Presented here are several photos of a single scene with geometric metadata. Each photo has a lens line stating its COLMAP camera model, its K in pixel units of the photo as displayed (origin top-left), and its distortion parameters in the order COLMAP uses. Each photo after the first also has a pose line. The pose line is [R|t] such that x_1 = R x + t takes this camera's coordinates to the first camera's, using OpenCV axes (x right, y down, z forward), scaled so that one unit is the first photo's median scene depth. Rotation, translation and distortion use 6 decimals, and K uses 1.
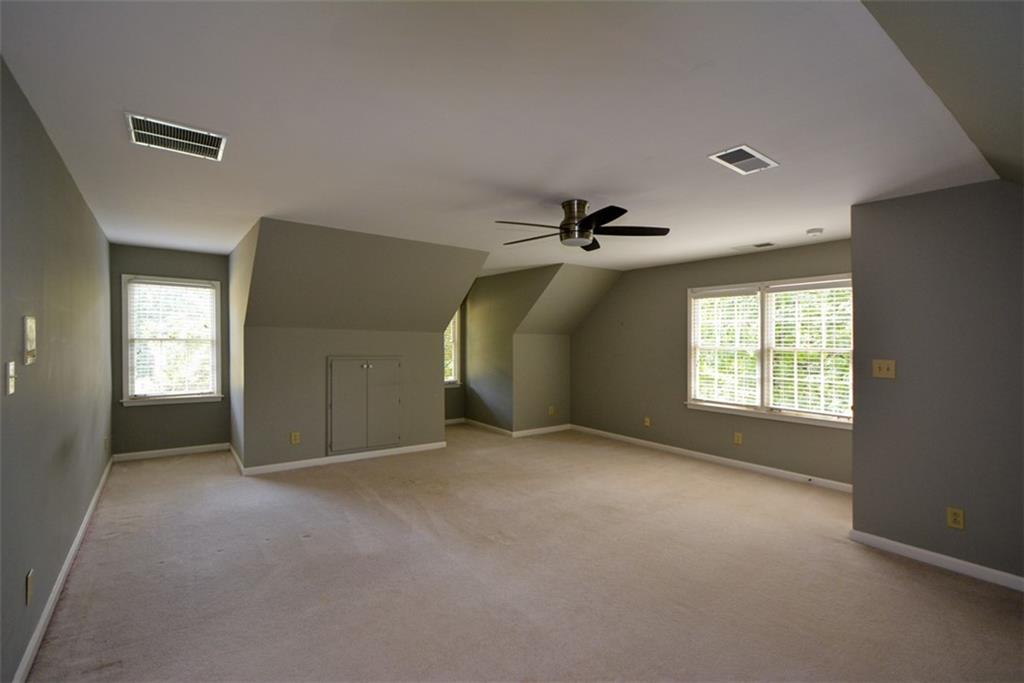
lens RADIAL K [[451.6, 0, 511.3], [0, 451.6, 338.6], [0, 0, 1]] dist [-0.002577, -0.001221]
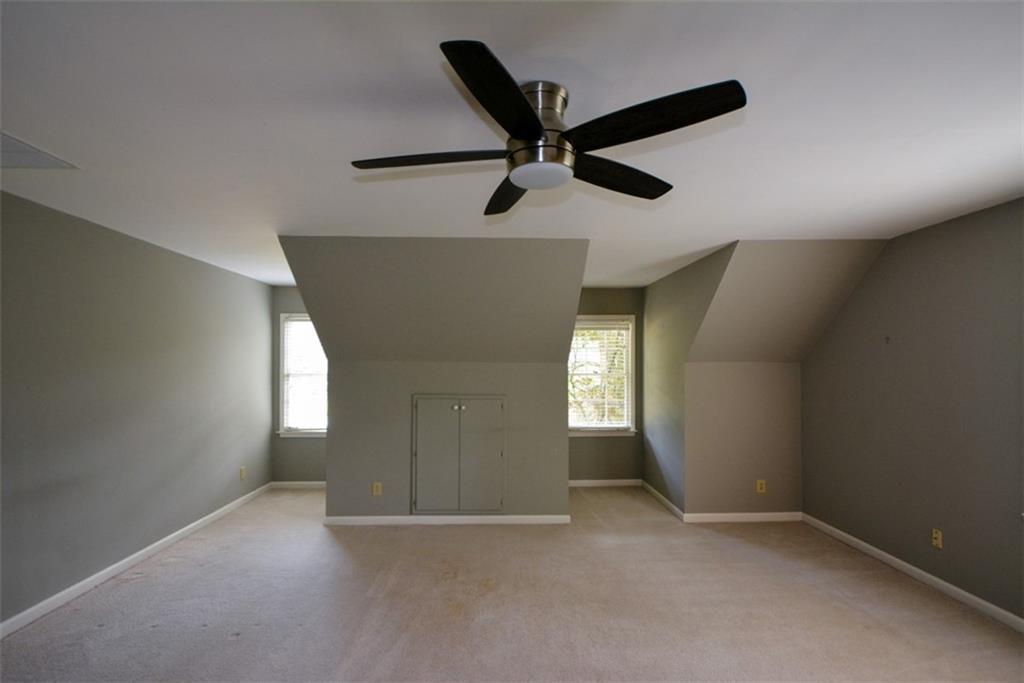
lens RADIAL K [[490.7, 0, 516.3], [0, 490.7, 364.8], [0, 0, 1]] dist [-0.000890, -0.003790]
pose [[0.830626, -0.013128, -0.556676, 0.257705], [0.010019, 0.999913, -0.008632, -0.005629], [0.556741, 0.001593, 0.830685, 0.356865]]
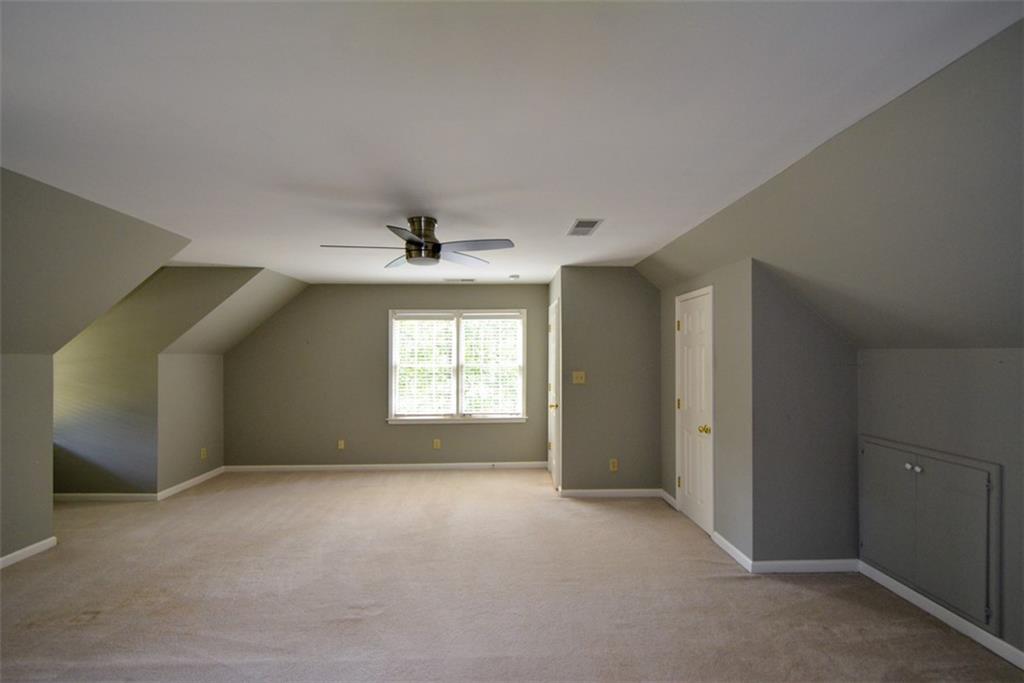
lens RADIAL K [[451.6, 0, 496.3], [0, 451.6, 352.2], [0, 0, 1]] dist [-0.002577, -0.001221]
pose [[0.585015, -0.009710, 0.810964, -0.332980], [0.009104, 0.999944, 0.005405, -0.016955], [-0.810971, 0.004221, 0.585071, 0.201105]]
